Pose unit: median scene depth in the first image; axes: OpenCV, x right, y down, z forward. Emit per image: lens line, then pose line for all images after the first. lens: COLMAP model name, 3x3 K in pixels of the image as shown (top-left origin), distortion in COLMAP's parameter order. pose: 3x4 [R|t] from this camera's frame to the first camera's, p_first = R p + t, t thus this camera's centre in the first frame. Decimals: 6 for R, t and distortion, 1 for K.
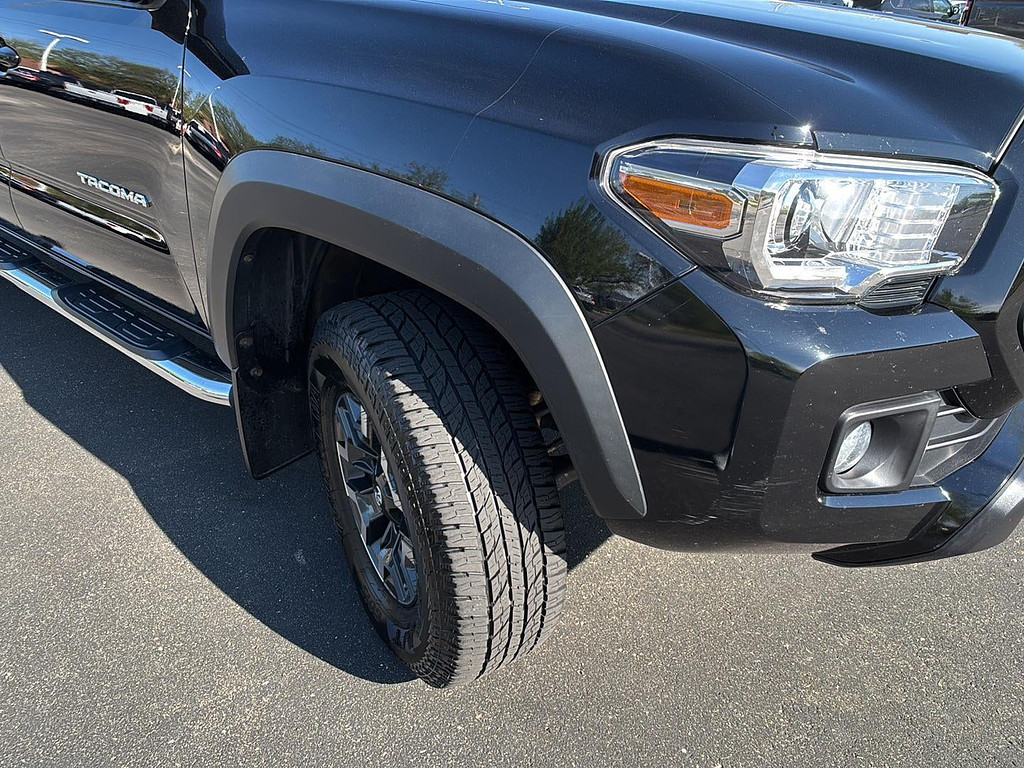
lens RADIAL K [[726.6, 0, 510.7], [0, 726.6, 378.5], [0, 0, 1]] dist [-0.001477, -0.034426]
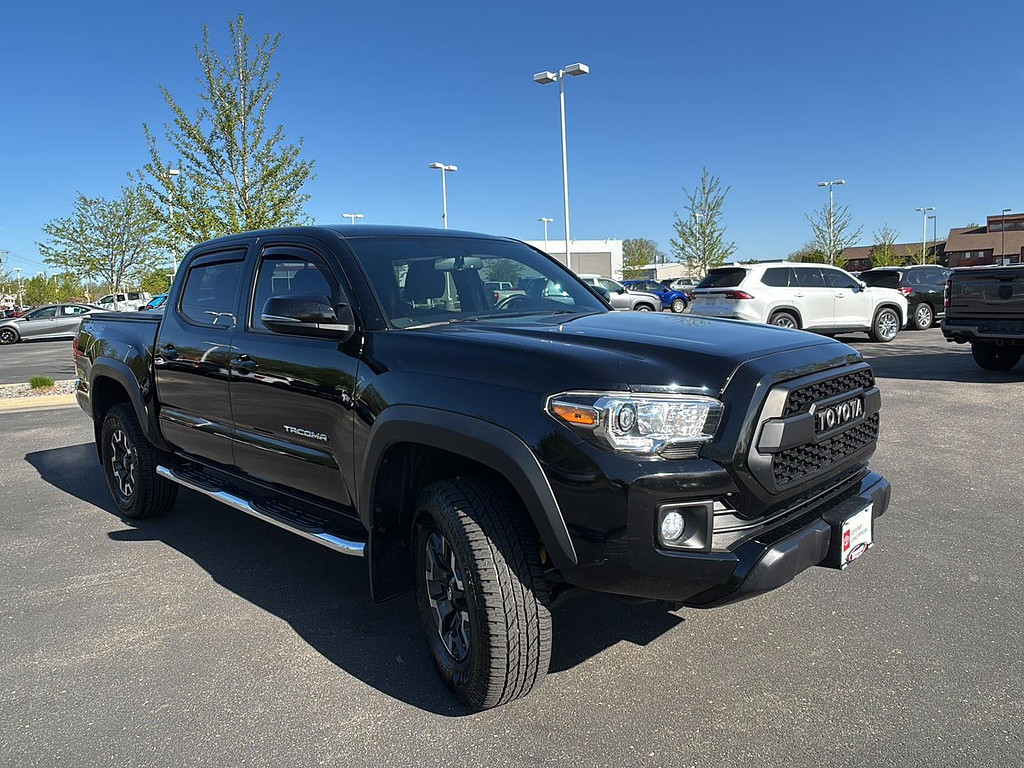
lens RADIAL K [[720.2, 0, 507.9], [0, 720.2, 400.9], [0, 0, 1]] dist [-0.017485, -0.004135]
pose [[0.993952, -0.039954, -0.102287, 0.185813], [0.004371, 0.945119, -0.326696, 0.356445], [0.109726, 0.324273, 0.939578, -0.927061]]
